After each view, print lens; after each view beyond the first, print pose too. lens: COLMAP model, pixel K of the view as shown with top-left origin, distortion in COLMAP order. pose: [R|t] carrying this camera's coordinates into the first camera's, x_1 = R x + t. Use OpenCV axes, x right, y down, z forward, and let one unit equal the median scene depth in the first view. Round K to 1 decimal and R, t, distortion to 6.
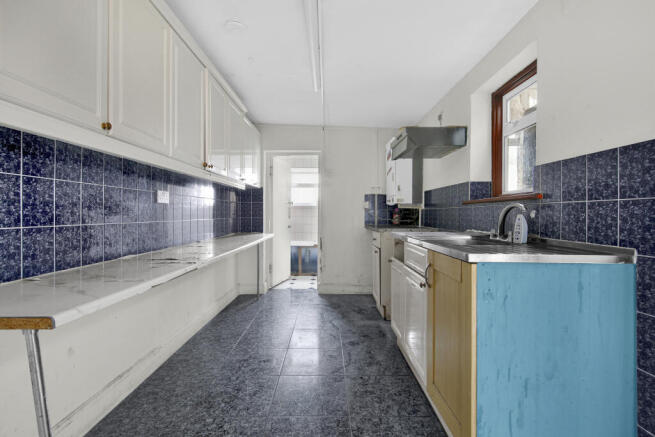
lens RADIAL K [[319.6, 0, 327.5], [0, 319.6, 218.5], [0, 0, 1]] dist [0.000410, 0.000027]
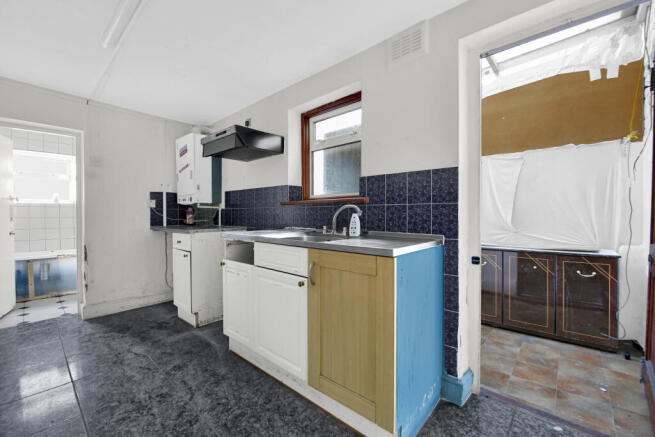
lens RADIAL K [[272.1, 0, 327.5], [0, 272.1, 218.5], [0, 0, 1]] dist [-0.019122, -0.000069]
pose [[0.666381, -0.017044, 0.745416, -0.188984], [0.014291, 0.999847, 0.010085, -0.003836], [-0.745474, 0.003932, 0.666523, 0.241933]]
